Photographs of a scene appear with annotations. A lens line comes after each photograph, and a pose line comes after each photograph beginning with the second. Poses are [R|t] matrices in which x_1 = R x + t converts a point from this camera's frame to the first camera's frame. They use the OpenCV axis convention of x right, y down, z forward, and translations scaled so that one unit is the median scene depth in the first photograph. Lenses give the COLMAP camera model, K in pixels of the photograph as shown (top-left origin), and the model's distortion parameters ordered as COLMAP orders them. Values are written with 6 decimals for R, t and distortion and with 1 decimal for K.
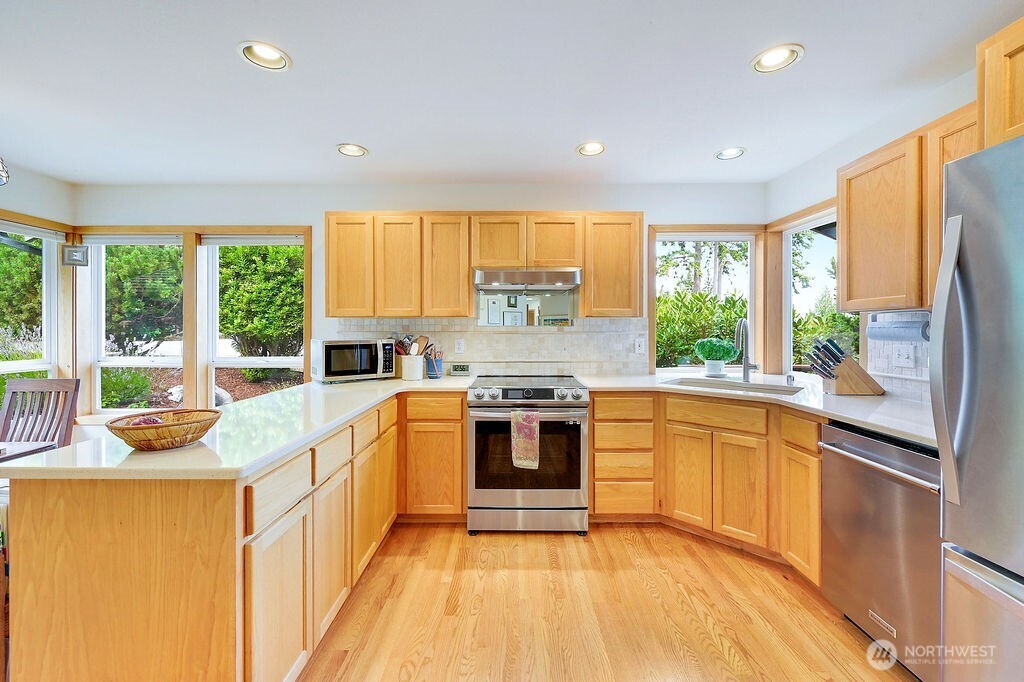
lens RADIAL K [[408.6, 0, 510.8], [0, 408.6, 330.4], [0, 0, 1]] dist [-0.000082, 0.000026]
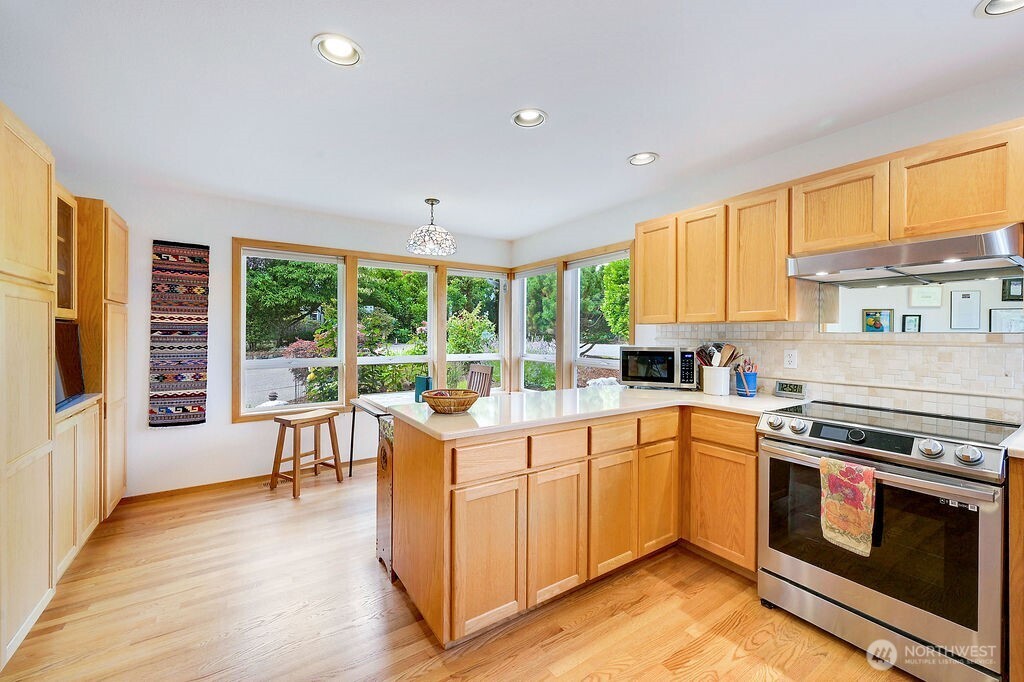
lens RADIAL K [[408.2, 0, 508.4], [0, 408.2, 334.8], [0, 0, 1]] dist [0.000647, 0.000148]
pose [[0.555021, 0.003478, -0.831829, 0.271697], [-0.007608, 0.999971, -0.000895, -0.002805], [0.831802, 0.006825, 0.555031, 0.169485]]
